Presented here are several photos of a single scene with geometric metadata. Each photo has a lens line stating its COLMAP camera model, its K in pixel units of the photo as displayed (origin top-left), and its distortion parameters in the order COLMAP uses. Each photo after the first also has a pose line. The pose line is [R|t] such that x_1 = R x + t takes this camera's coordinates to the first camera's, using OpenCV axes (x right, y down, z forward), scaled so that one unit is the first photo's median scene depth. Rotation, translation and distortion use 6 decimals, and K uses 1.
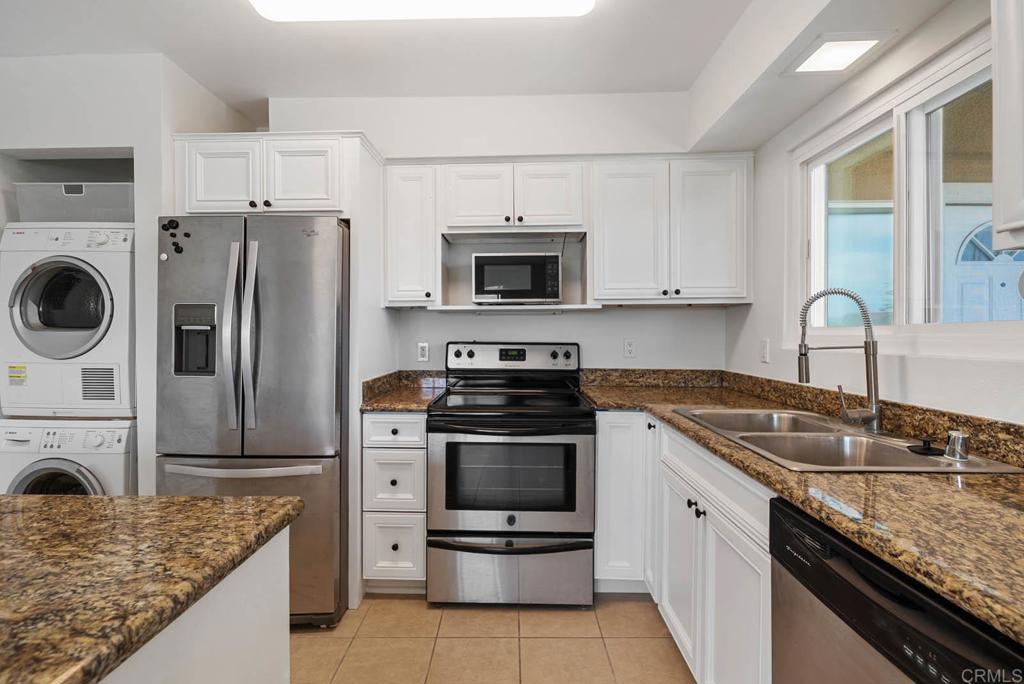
lens RADIAL K [[466.9, 0, 508.1], [0, 466.9, 336.6], [0, 0, 1]] dist [0.001810, -0.001650]
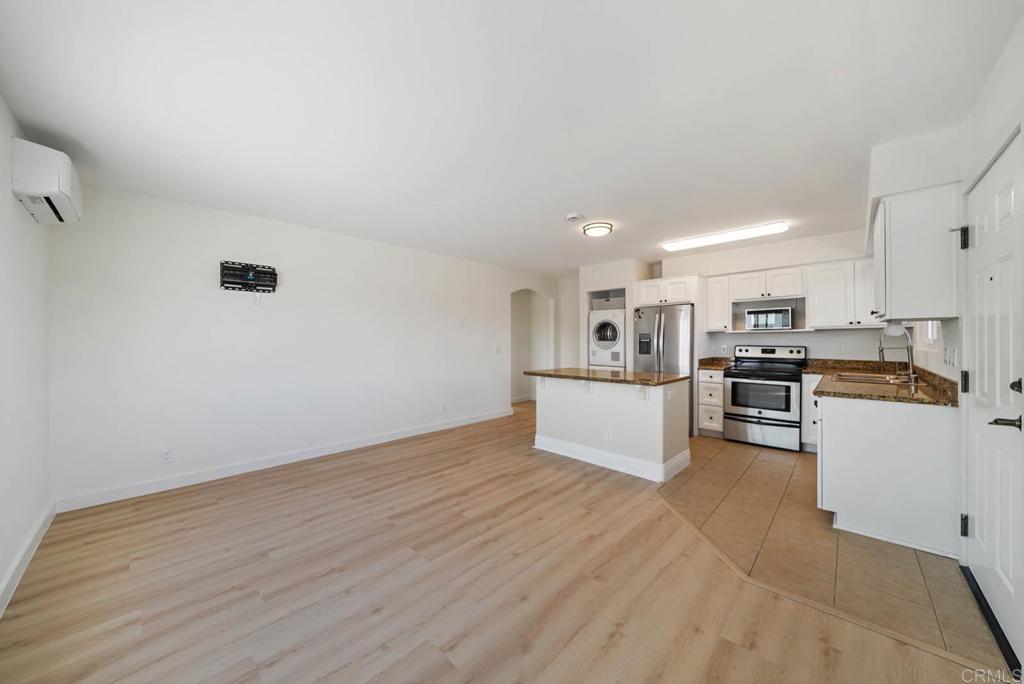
lens RADIAL K [[355.8, 0, 514.4], [0, 355.8, 338.9], [0, 0, 1]] dist [0.009283, -0.001015]
pose [[0.738270, -0.003485, -0.674496, 0.336817], [-0.004468, 0.999939, -0.010056, 0.001530], [0.674490, 0.010438, 0.738210, -1.397090]]
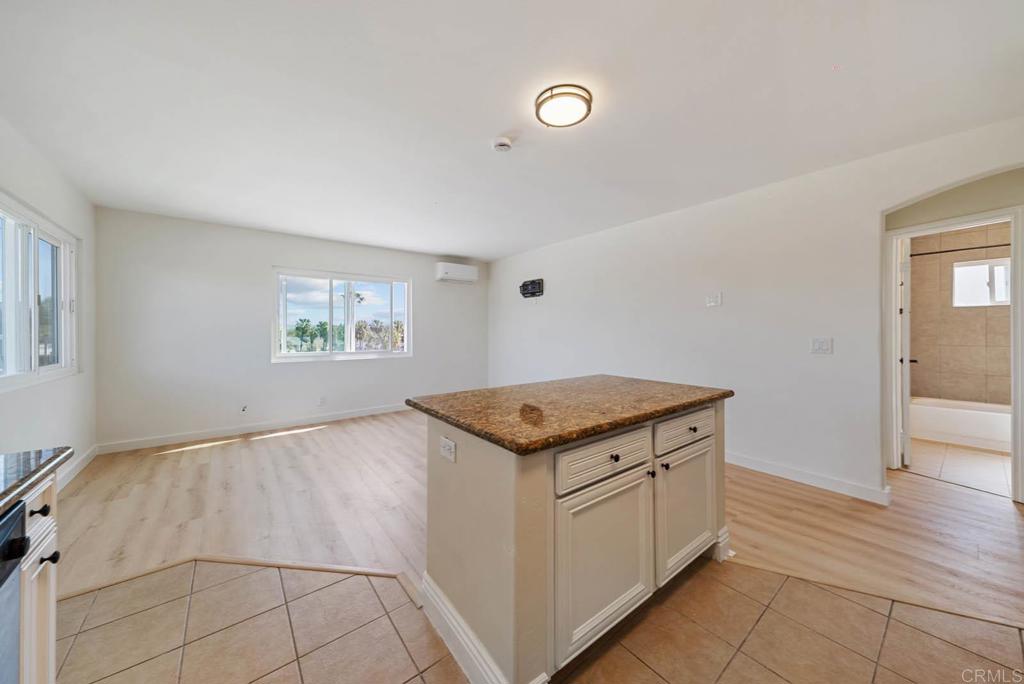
lens RADIAL K [[355.8, 0, 512.0], [0, 355.8, 329.2], [0, 0, 1]] dist [0.009283, -0.001015]
pose [[-0.775541, 0.002196, -0.631294, 0.119901], [-0.002356, 0.999977, 0.006373, -0.009357], [0.631293, 0.006429, -0.775518, 0.822461]]
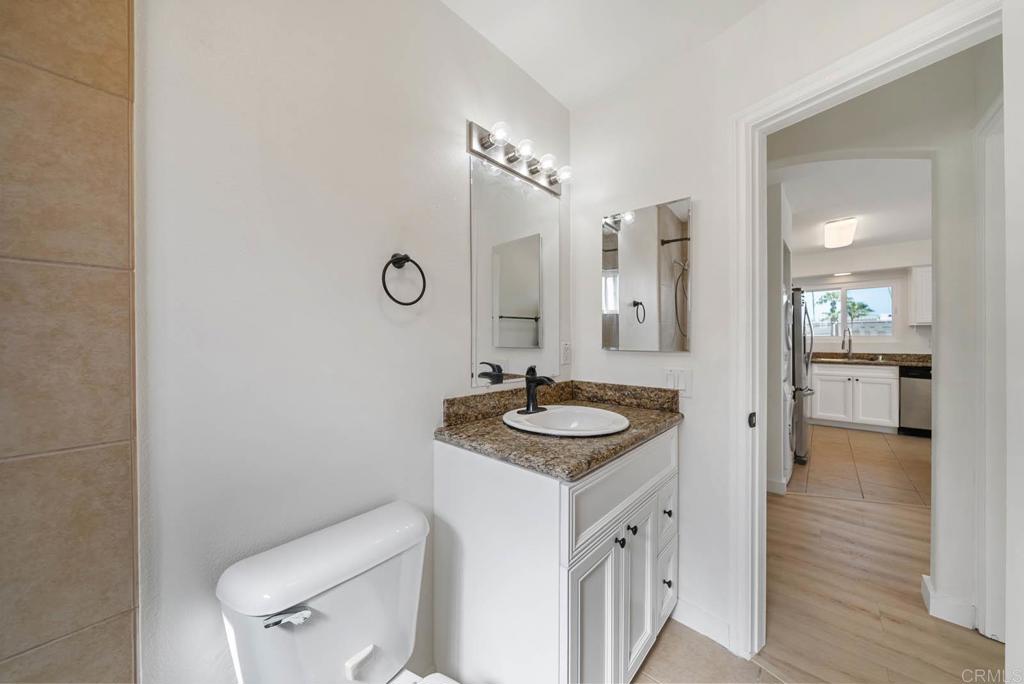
lens RADIAL K [[355.8, 0, 520.4], [0, 355.8, 340.1], [0, 0, 1]] dist [0.009283, -0.001015]
pose [[0.636708, -0.003487, 0.771098, -2.765799], [0.007353, 0.999972, -0.001549, -0.002240], [-0.771070, 0.006656, 0.636715, 0.870364]]
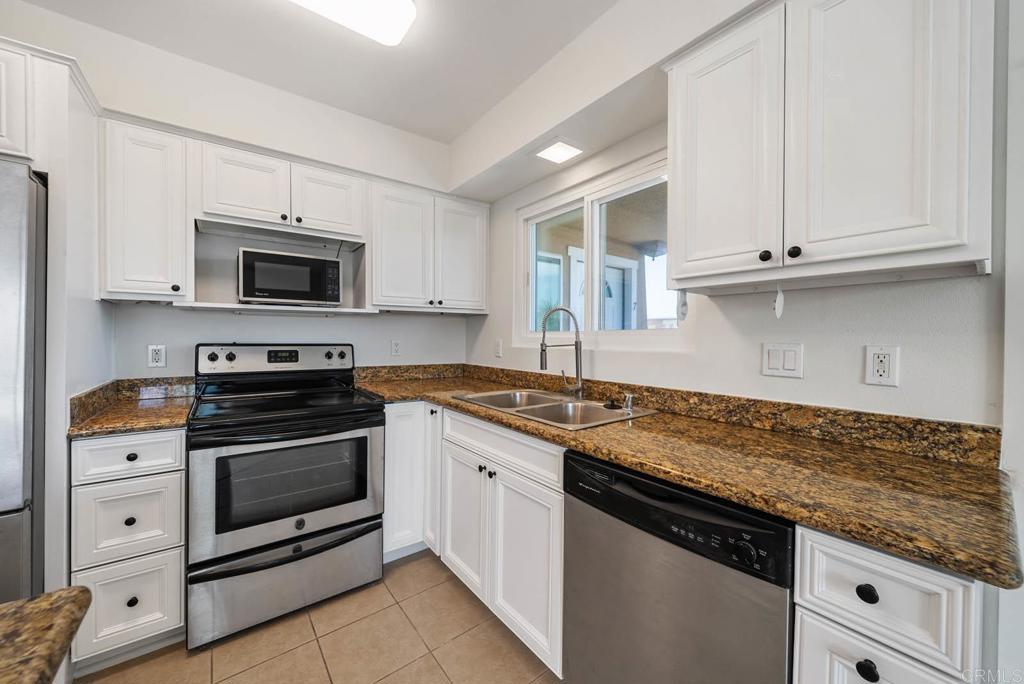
lens RADIAL K [[376.9, 0, 506.8], [0, 376.9, 340.0], [0, 0, 1]] dist [-0.001397, -0.000172]
pose [[0.786196, -0.000996, 0.617977, -0.136495], [-0.001385, 0.999993, 0.003374, 0.001405], [-0.617976, -0.003509, 0.786189, 0.104319]]
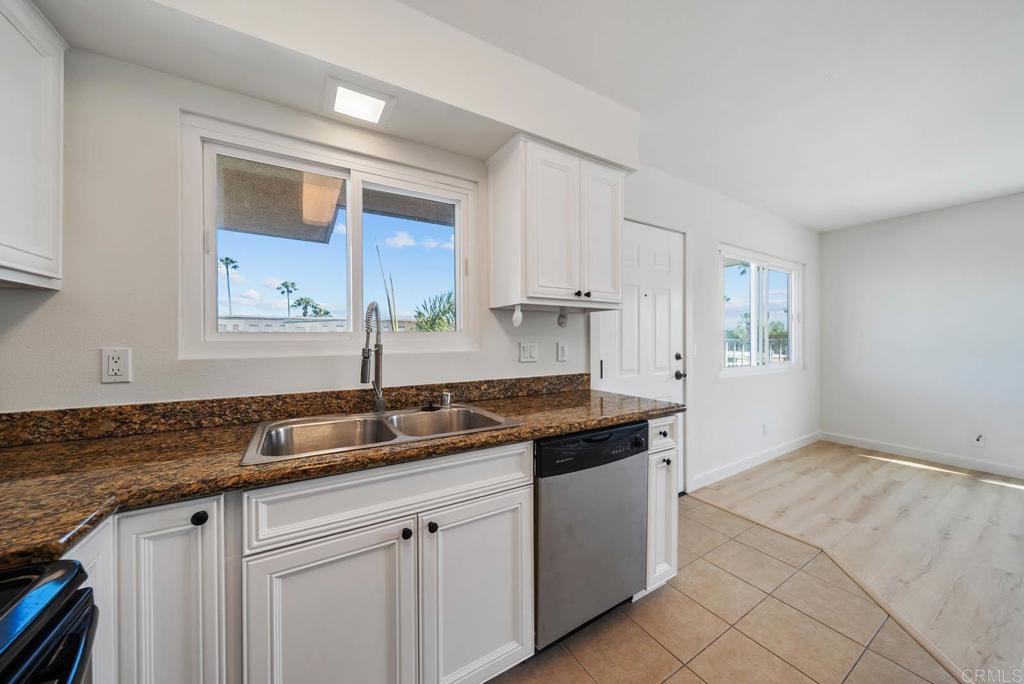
lens RADIAL K [[355.8, 0, 503.4], [0, 355.8, 339.7], [0, 0, 1]] dist [0.009283, -0.001015]
pose [[-0.510177, 0.002549, 0.860066, -0.198261], [0.013644, 0.999894, 0.005130, -0.003559], [-0.859961, 0.014352, -0.510157, 0.839700]]
